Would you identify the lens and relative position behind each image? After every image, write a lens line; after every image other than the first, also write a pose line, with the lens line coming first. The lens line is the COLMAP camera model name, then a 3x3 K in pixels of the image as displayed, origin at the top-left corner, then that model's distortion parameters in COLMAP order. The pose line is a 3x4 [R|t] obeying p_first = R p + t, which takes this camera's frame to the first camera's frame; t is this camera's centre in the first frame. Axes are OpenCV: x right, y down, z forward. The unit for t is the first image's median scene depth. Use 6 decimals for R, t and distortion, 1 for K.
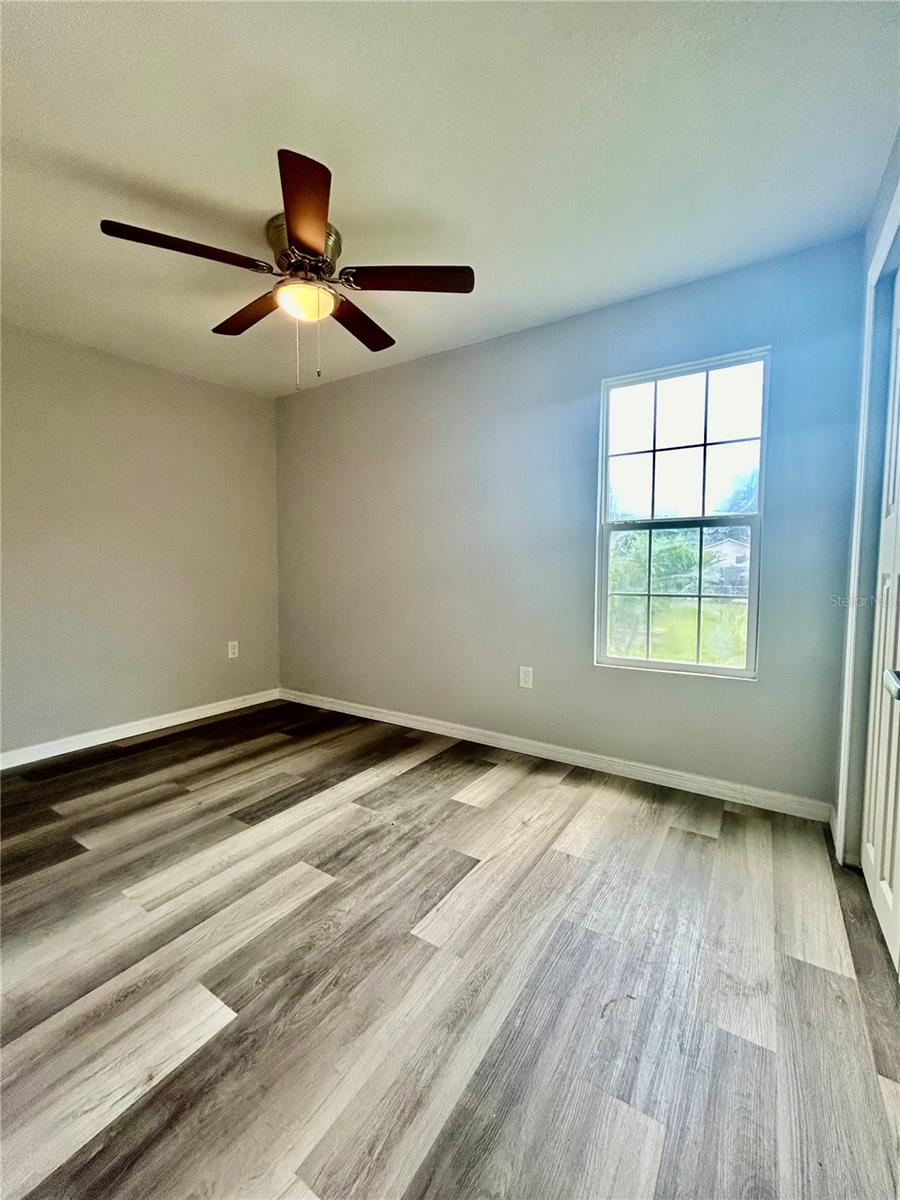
lens RADIAL K [[489.1, 0, 451.3], [0, 489.1, 601.4], [0, 0, 1]] dist [0.000124, 0.000012]
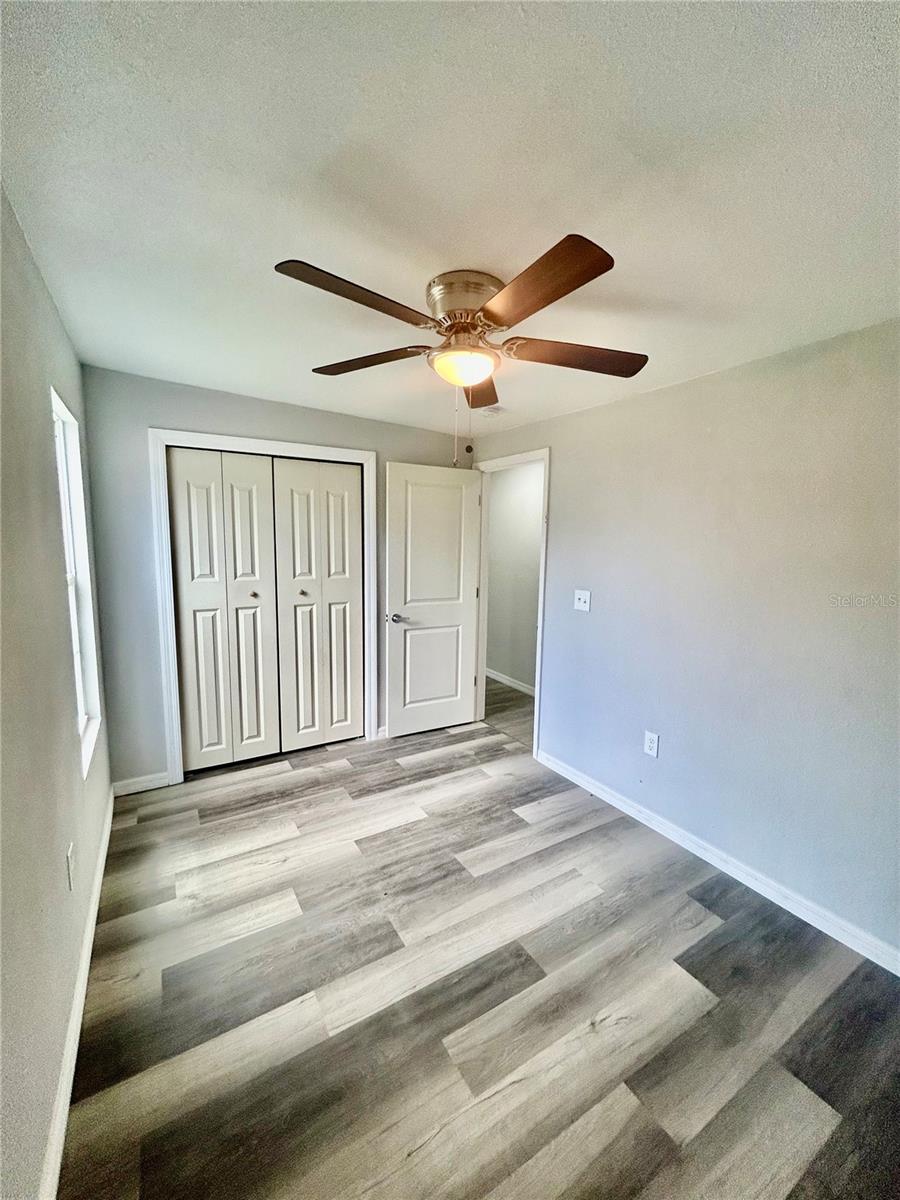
lens RADIAL K [[488.0, 0, 452.4], [0, 488.0, 601.2], [0, 0, 1]] dist [0.000390, 0.000021]
pose [[-0.899251, -0.075520, 0.430865, -0.725290], [0.008675, 0.981712, 0.190175, -0.388413], [-0.437348, 0.174753, -0.882150, 1.963360]]
